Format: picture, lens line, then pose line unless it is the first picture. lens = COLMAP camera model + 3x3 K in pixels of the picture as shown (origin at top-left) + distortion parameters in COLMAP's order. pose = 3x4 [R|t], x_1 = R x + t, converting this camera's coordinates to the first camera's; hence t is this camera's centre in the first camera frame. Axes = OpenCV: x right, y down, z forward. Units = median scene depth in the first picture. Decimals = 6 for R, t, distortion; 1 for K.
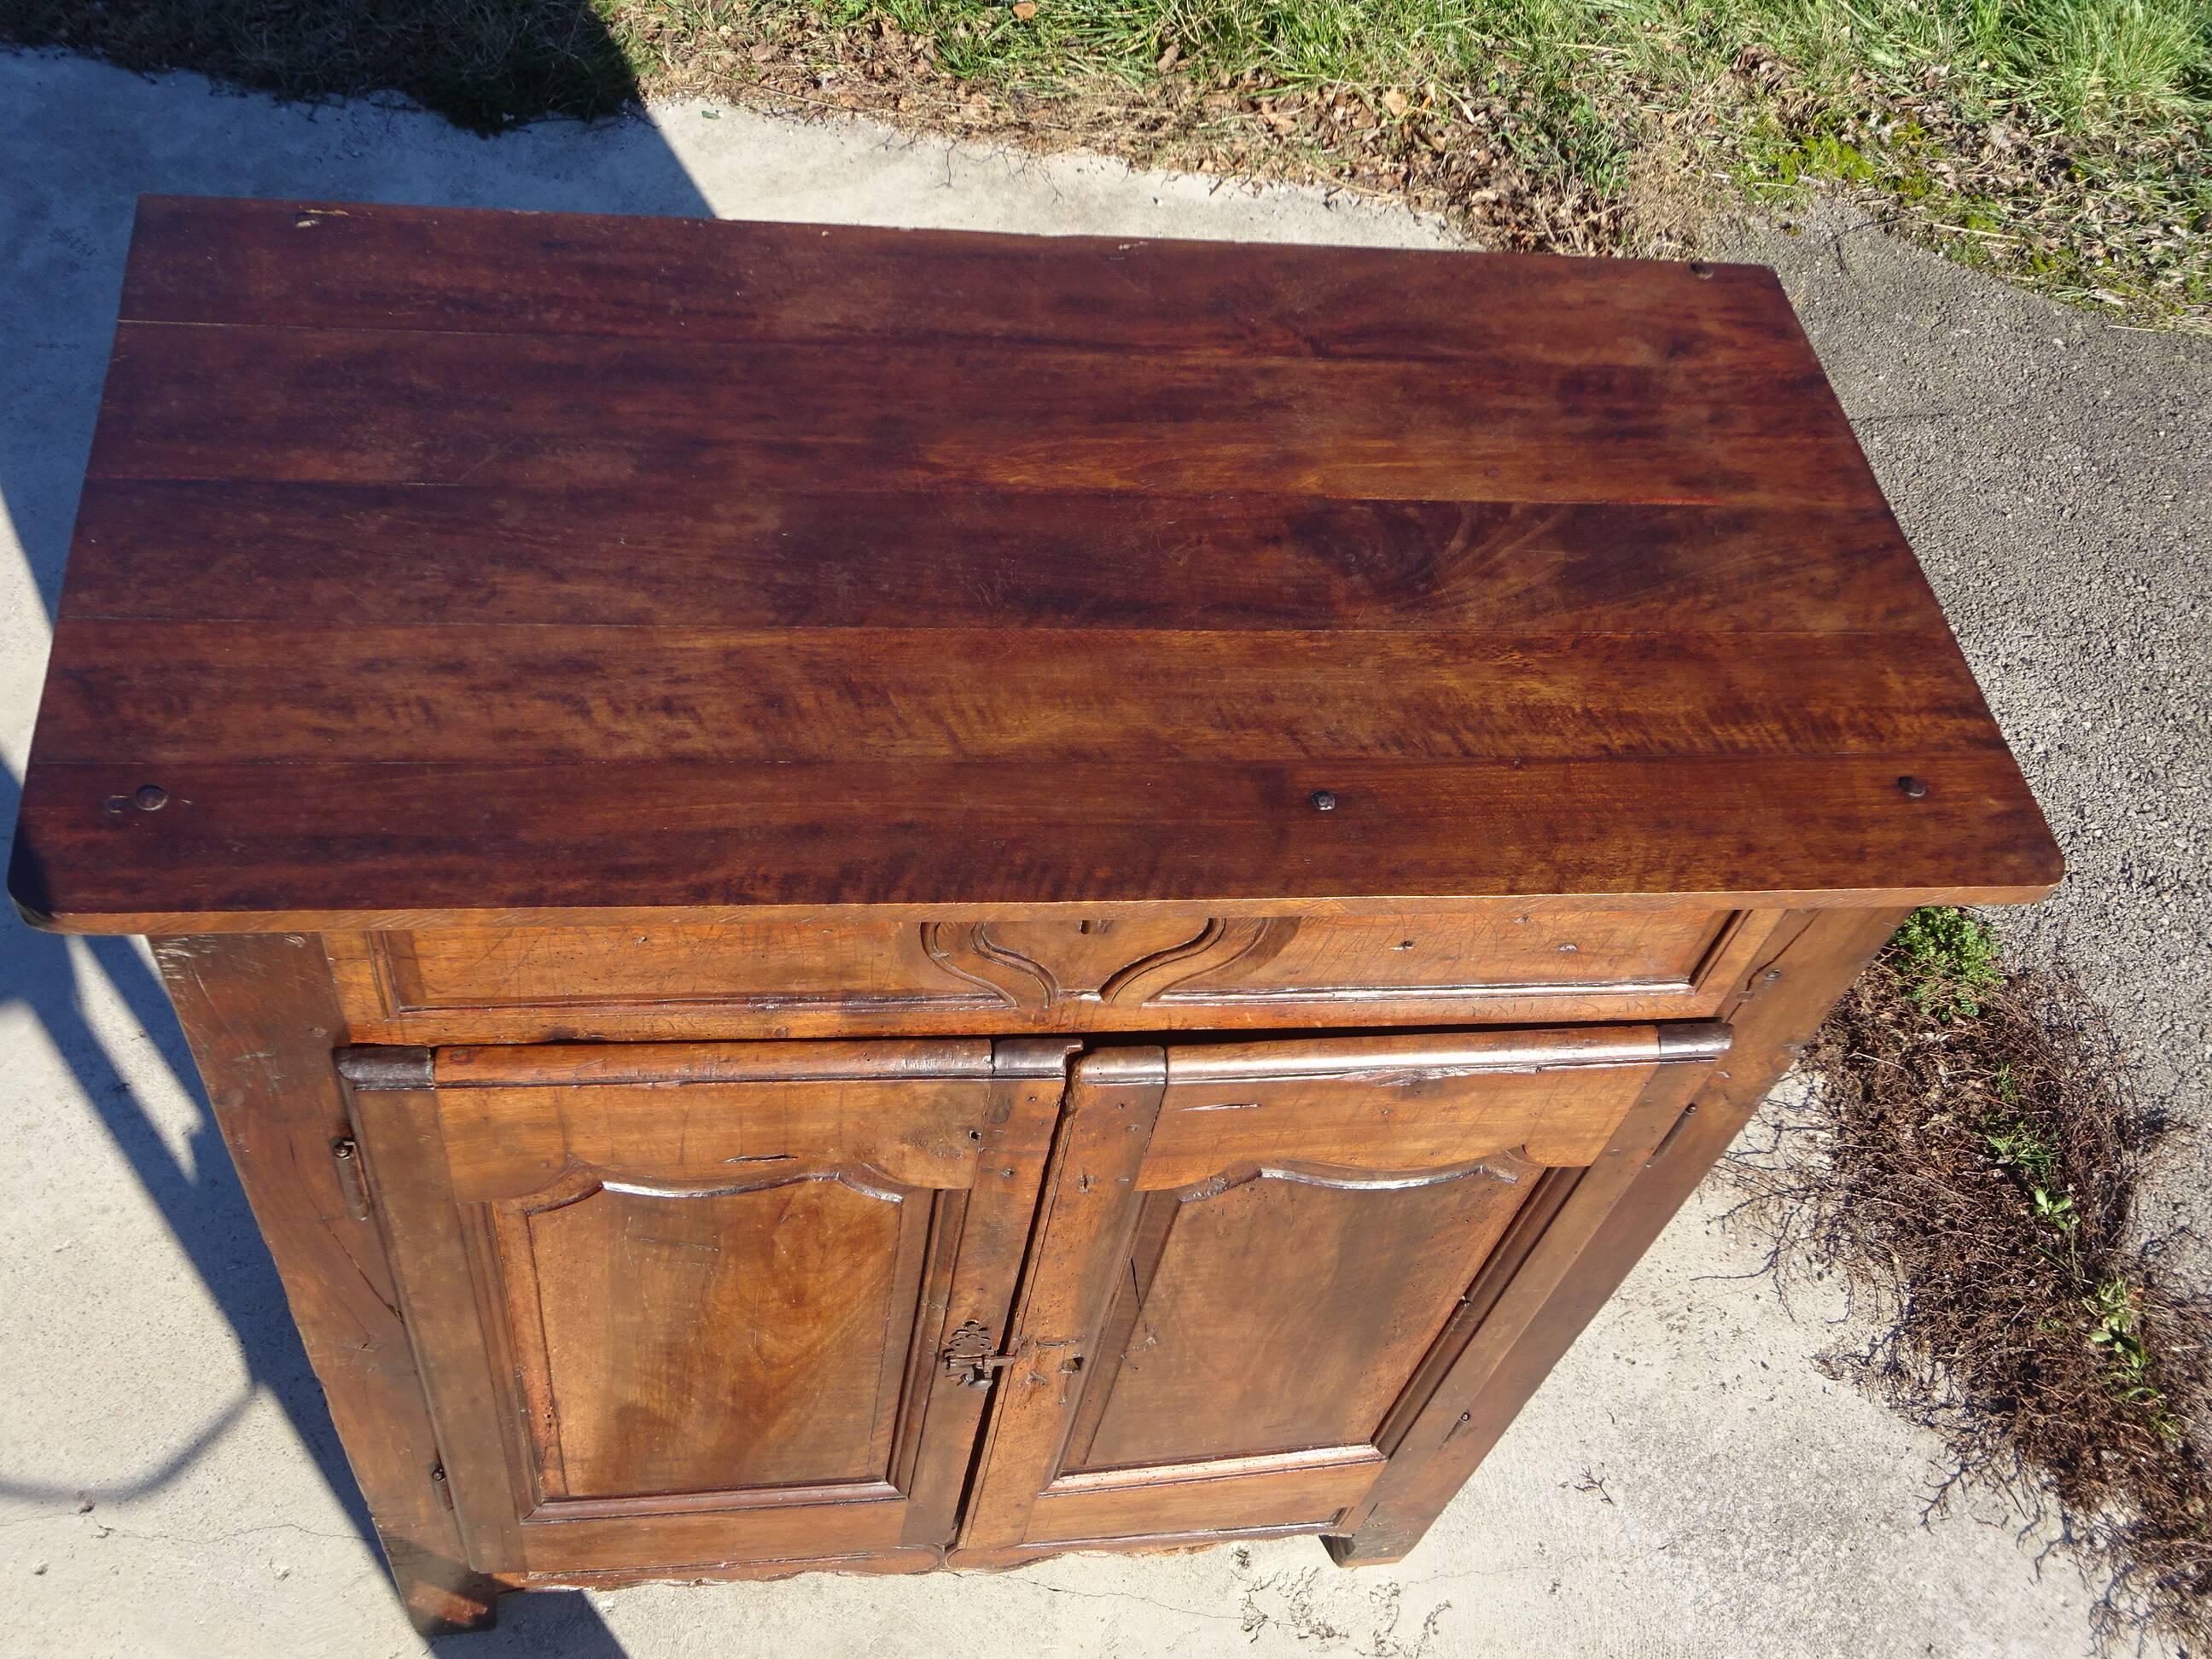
lens RADIAL K [[2112.5, 0, 1095.1], [0, 2112.5, 830.6], [0, 0, 1]] dist [0.012441, 0.012117]
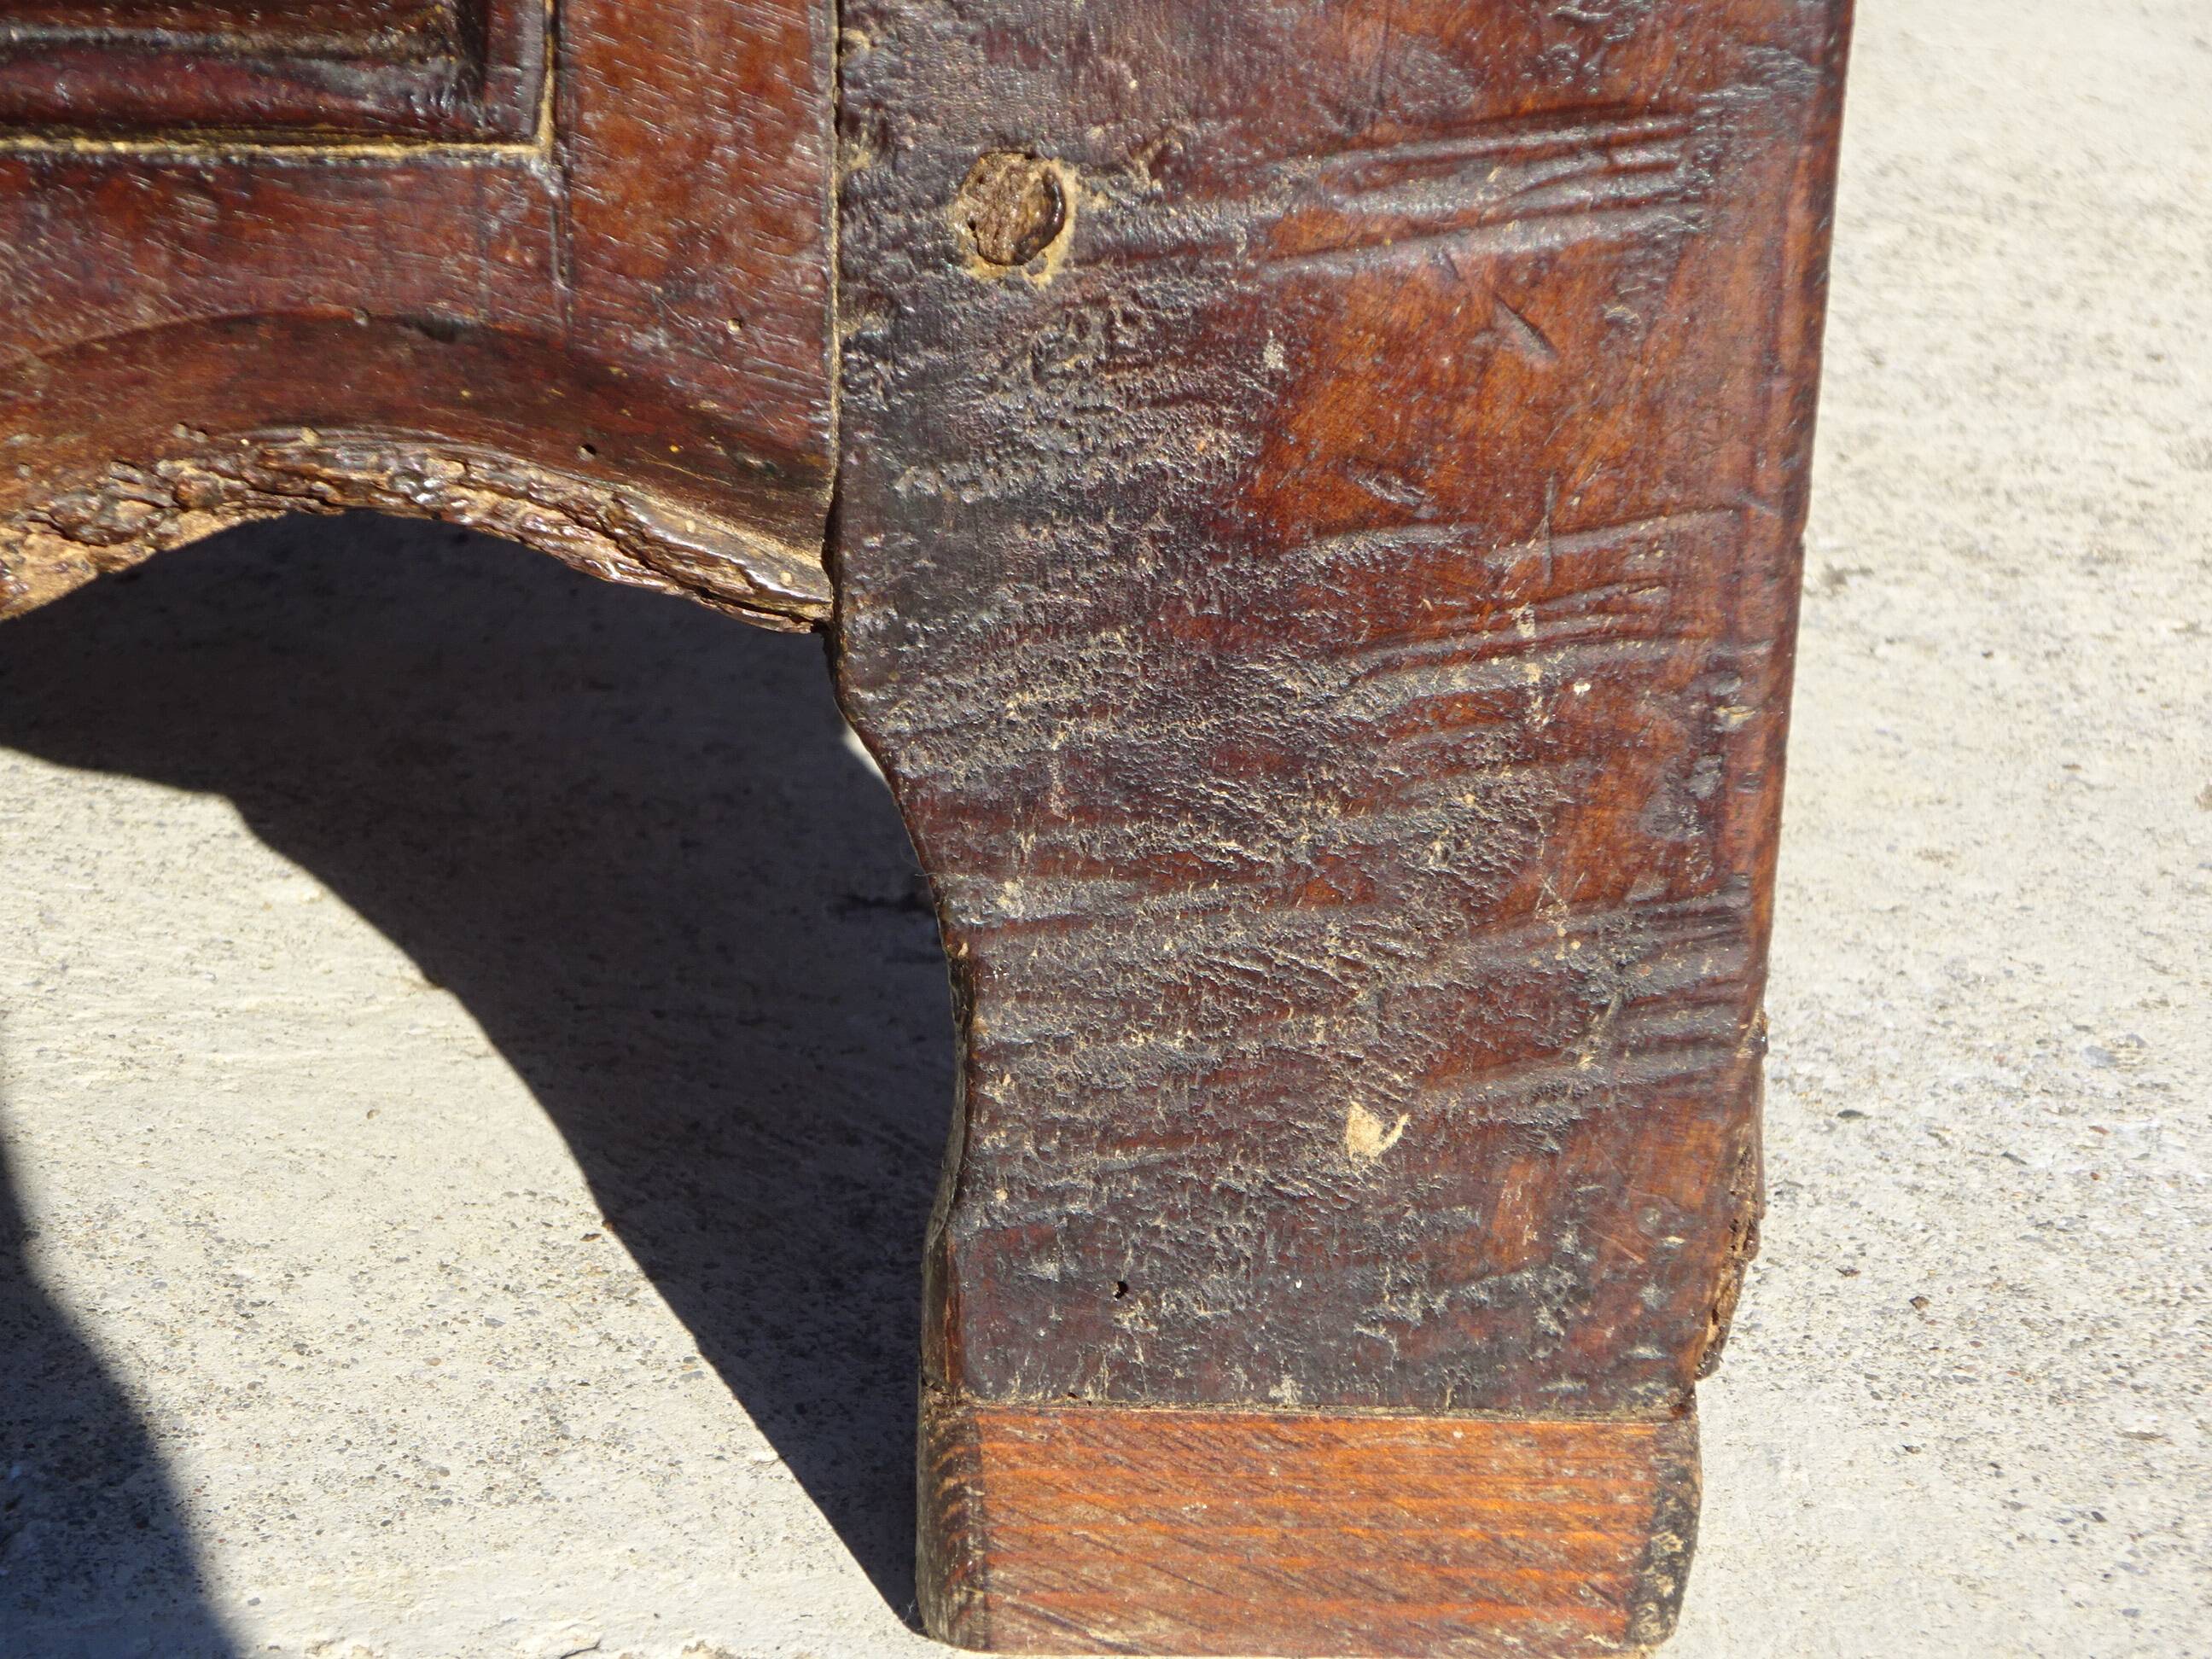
lens RADIAL K [[4460.4, 0, 1110.9], [0, 4460.4, 846.2], [0, 0, 1]] dist [0.007059, 0.037894]
pose [[0.984313, -0.077120, -0.158684, 0.149841], [-0.023137, 0.835220, -0.549429, 0.411638], [0.174908, 0.544482, 0.820333, 0.801159]]
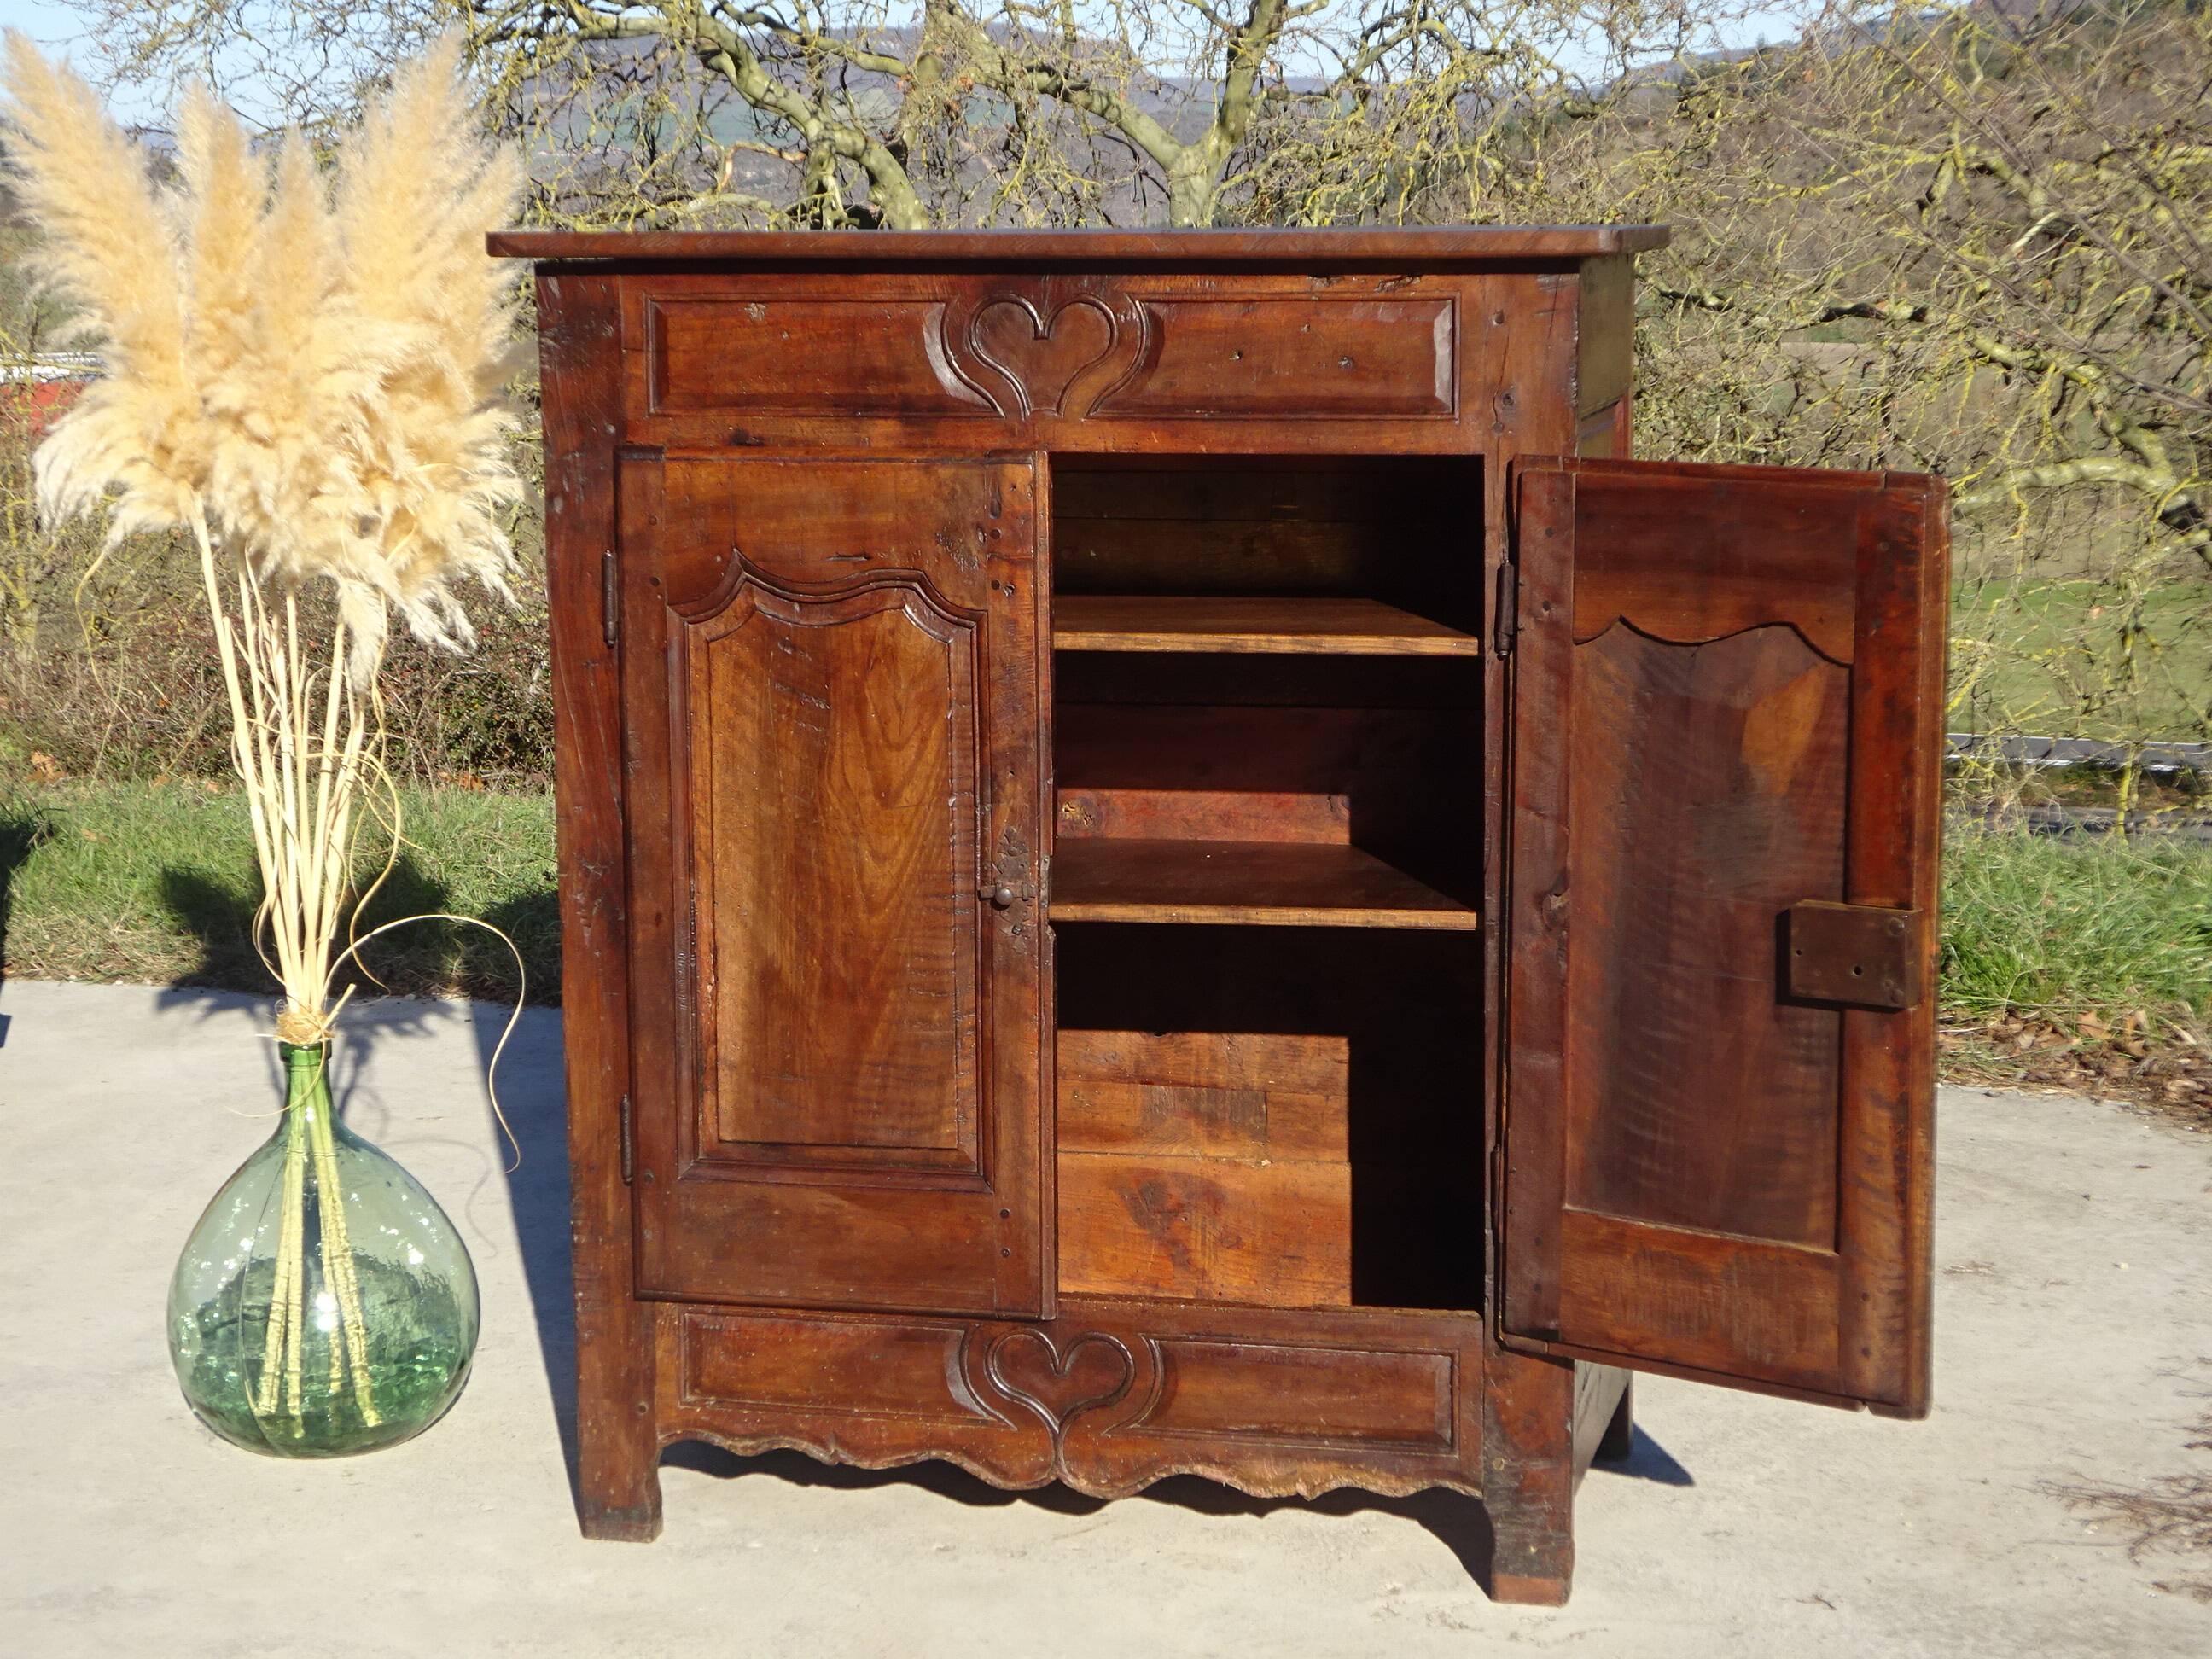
lens RADIAL K [[4215.5, 0, 1106.0], [0, 4215.5, 829.3], [0, 0, 1]] dist [0.037655, -0.297544]
pose [[0.930095, -0.097742, -0.354076, 0.617946], [-0.184181, 0.709912, -0.679781, 1.339594], [0.317806, 0.697475, 0.642284, -0.442346]]
